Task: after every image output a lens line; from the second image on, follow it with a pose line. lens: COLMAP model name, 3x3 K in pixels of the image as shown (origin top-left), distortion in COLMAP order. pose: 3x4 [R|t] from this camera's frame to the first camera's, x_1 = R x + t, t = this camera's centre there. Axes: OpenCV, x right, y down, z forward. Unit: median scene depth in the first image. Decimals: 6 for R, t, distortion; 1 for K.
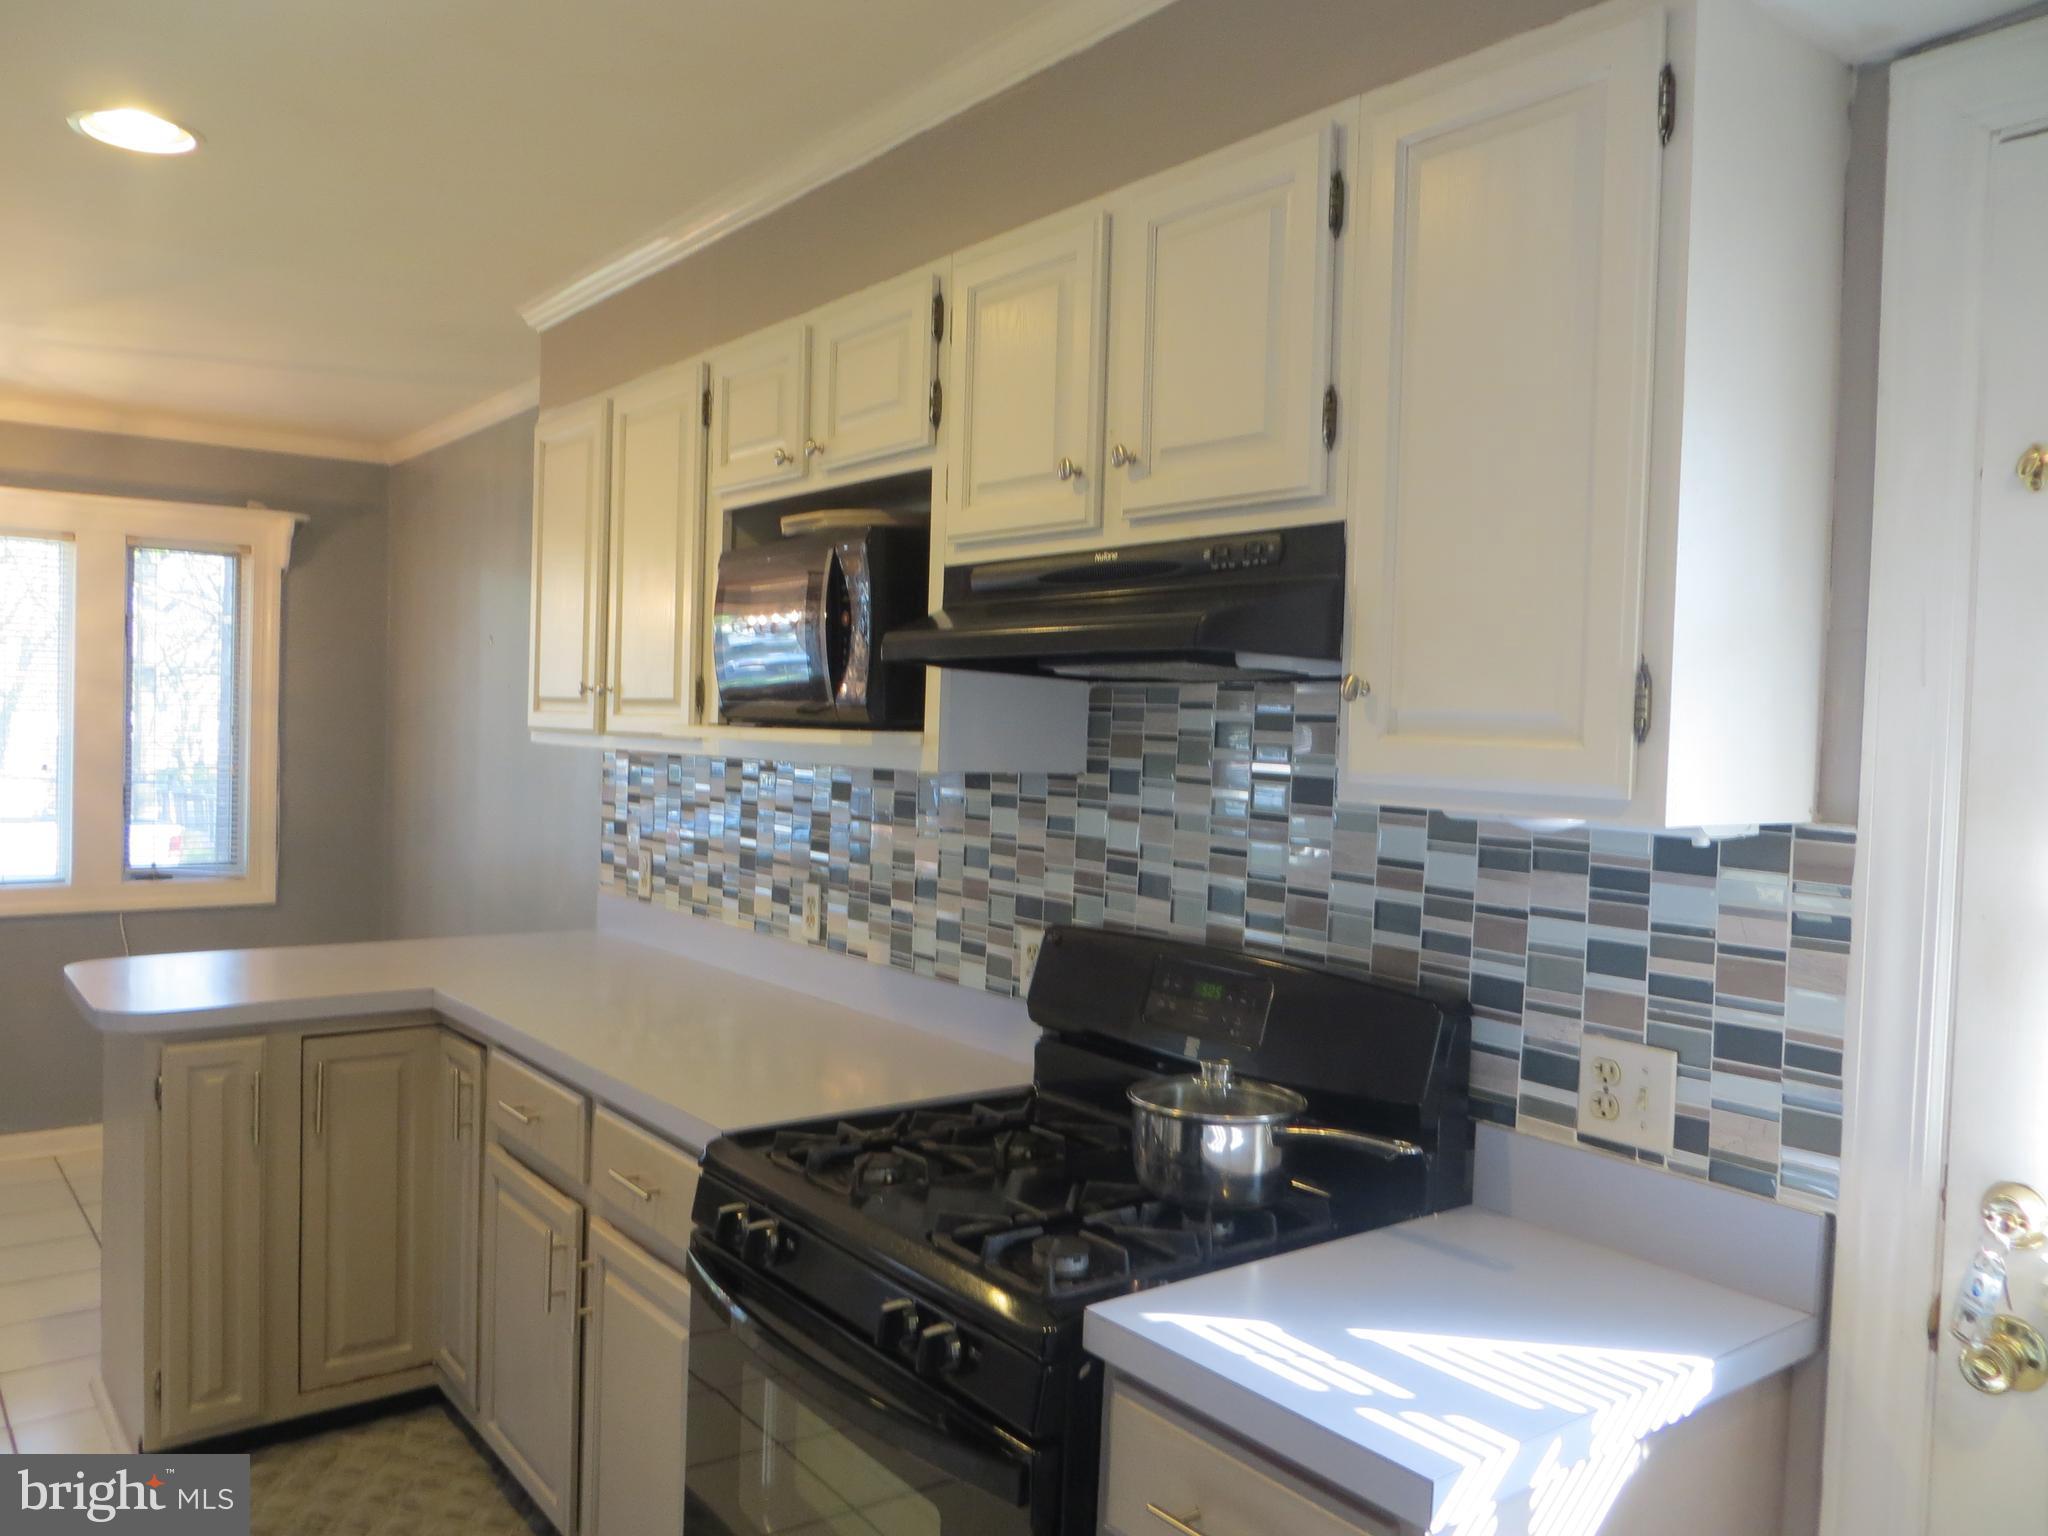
lens RADIAL K [[1555.0, 0, 1022.1], [0, 1555.0, 755.8], [0, 0, 1]] dist [-0.015647, 0.002129]
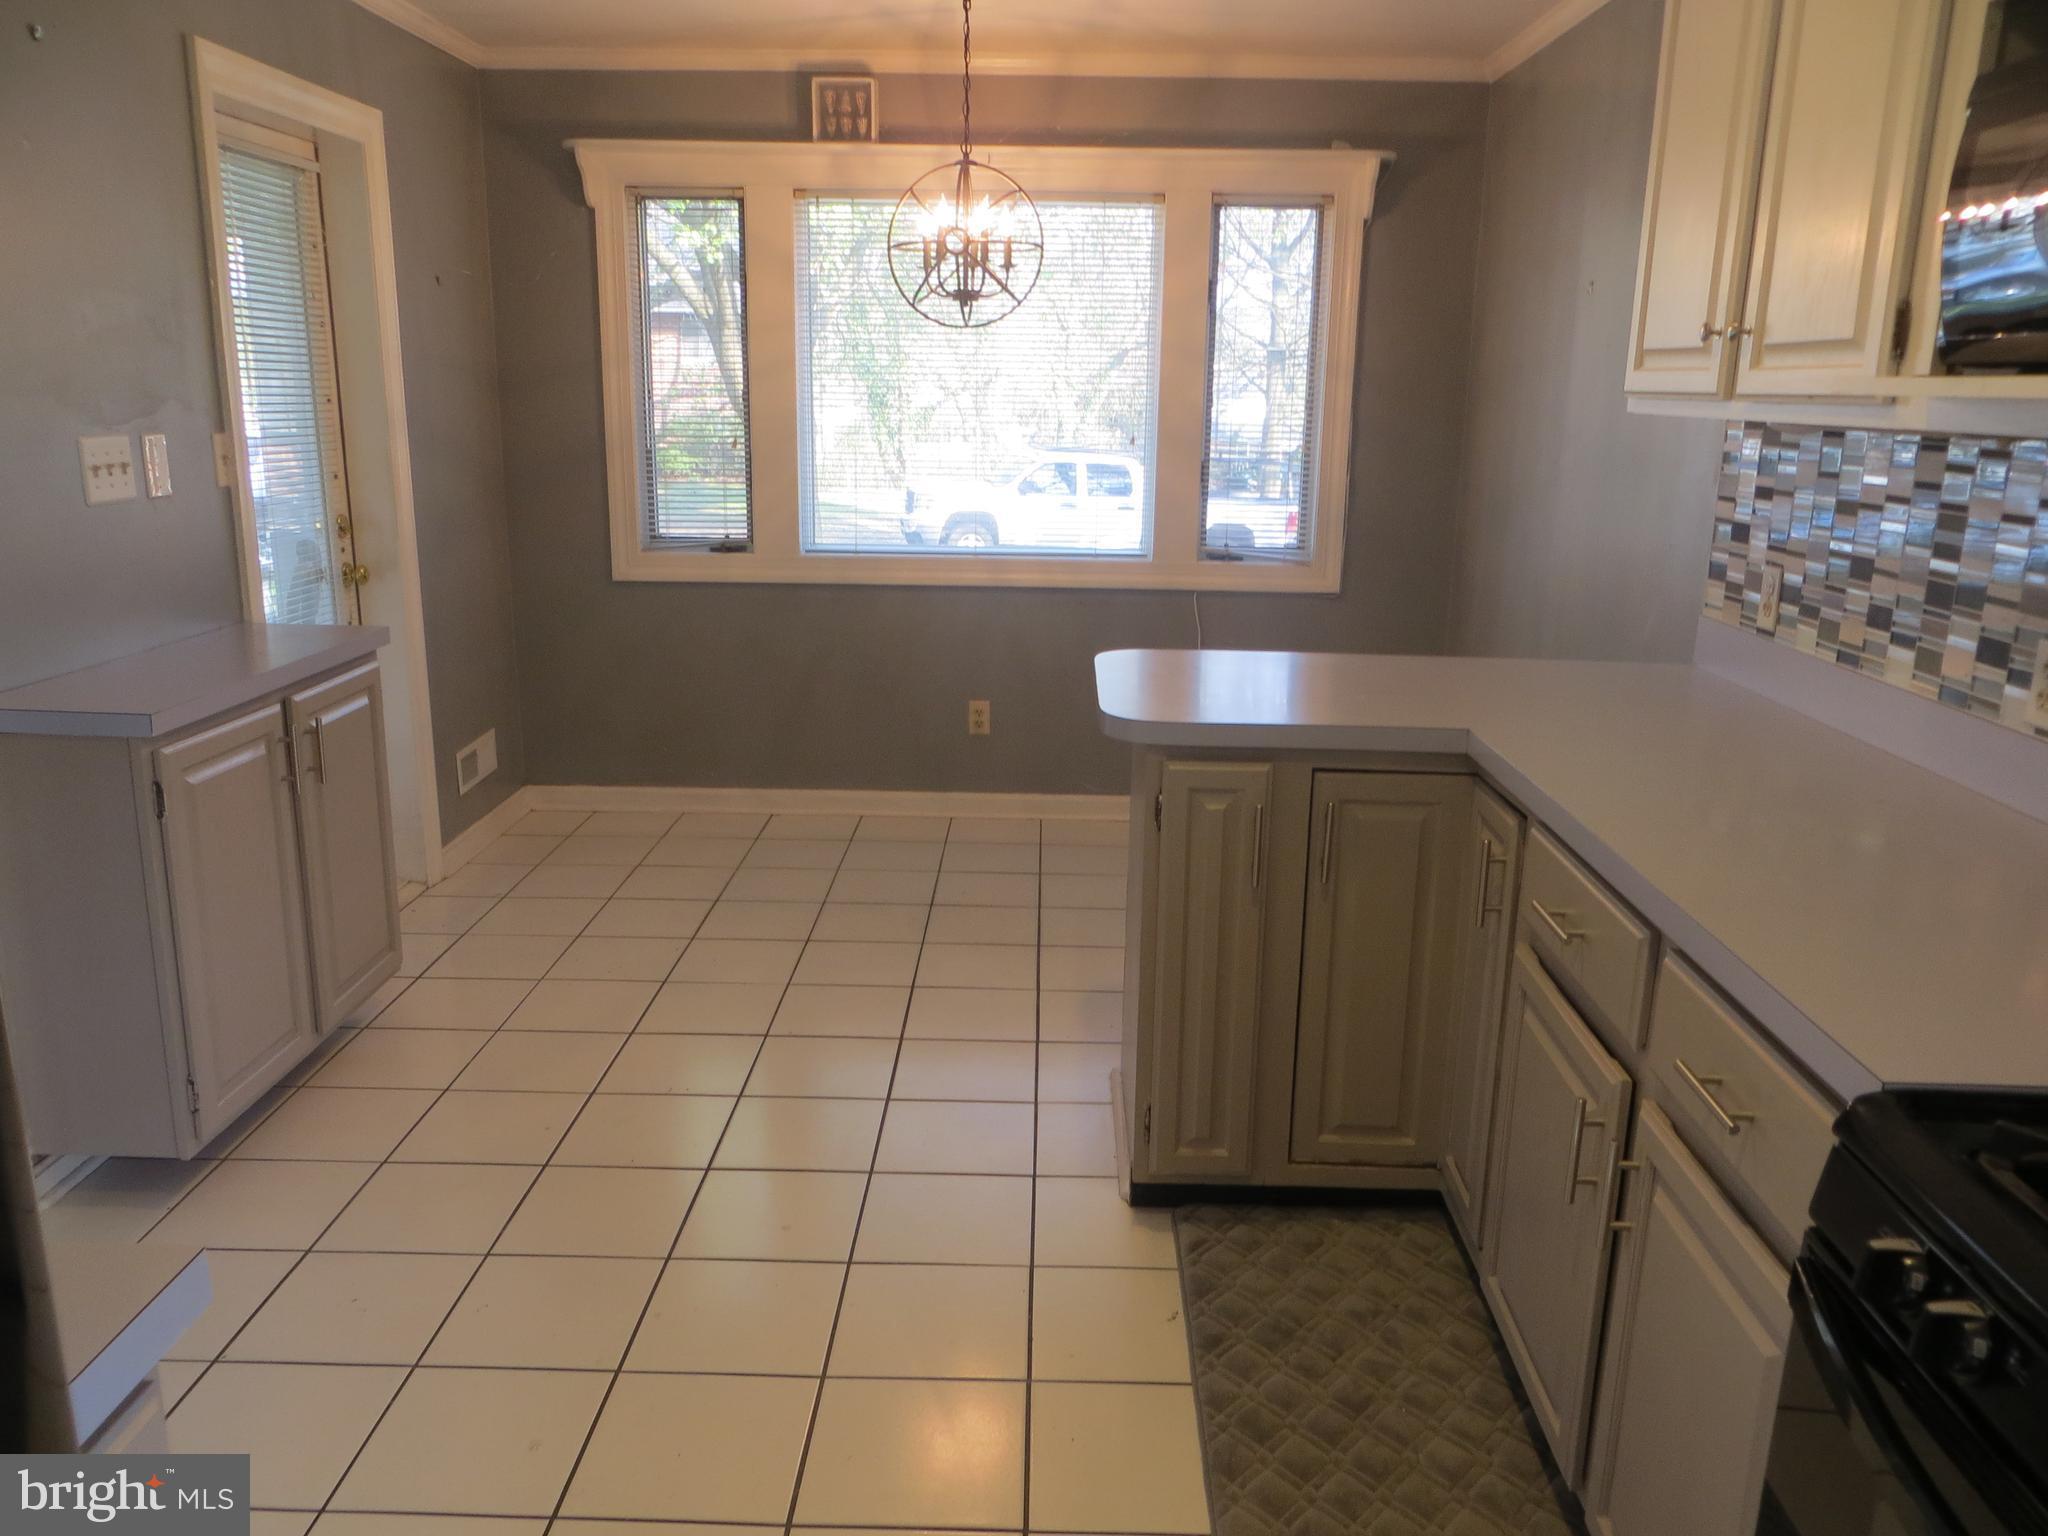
lens RADIAL K [[1555.0, 0, 1022.1], [0, 1555.0, 755.8], [0, 0, 1]] dist [-0.015647, 0.002129]
pose [[0.778279, 0.136571, -0.612886, -0.070298], [-0.012677, 0.979279, 0.202116, 0.006781], [0.627790, -0.149533, 0.763884, 0.248845]]
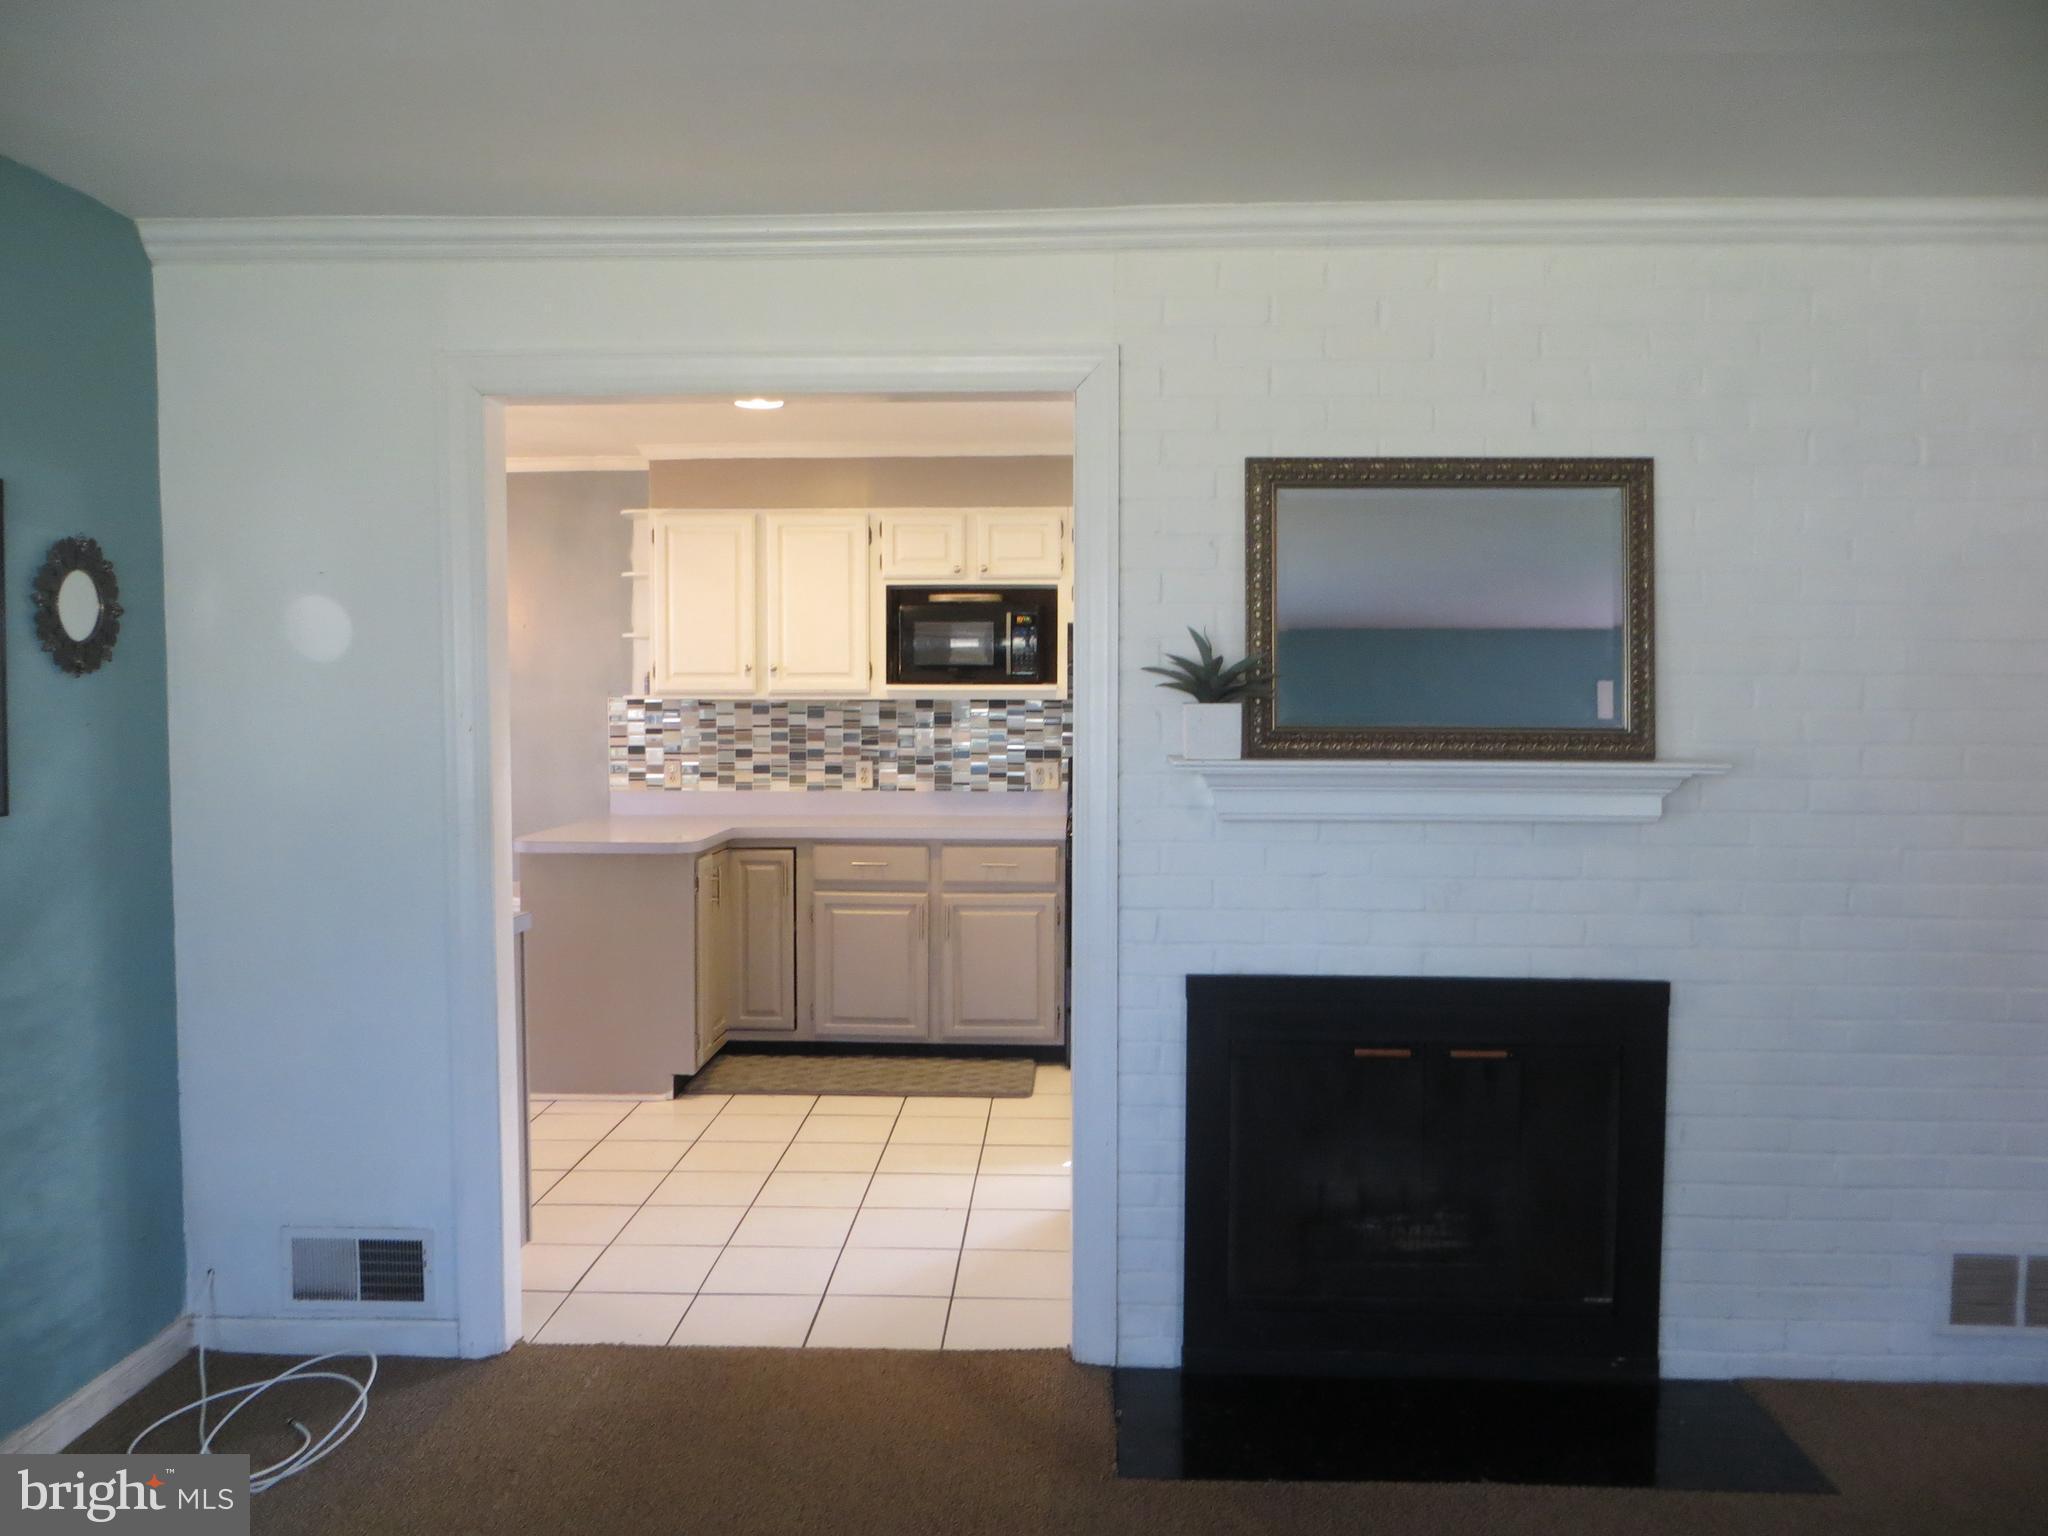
lens RADIAL K [[1555.0, 0, 1022.1], [0, 1555.0, 755.8], [0, 0, 1]] dist [-0.015647, 0.002129]
pose [[0.637952, -0.062566, 0.767530, -1.554587], [0.034329, 0.998014, 0.052821, -0.025901], [-0.769310, -0.007349, 0.638833, -0.468928]]
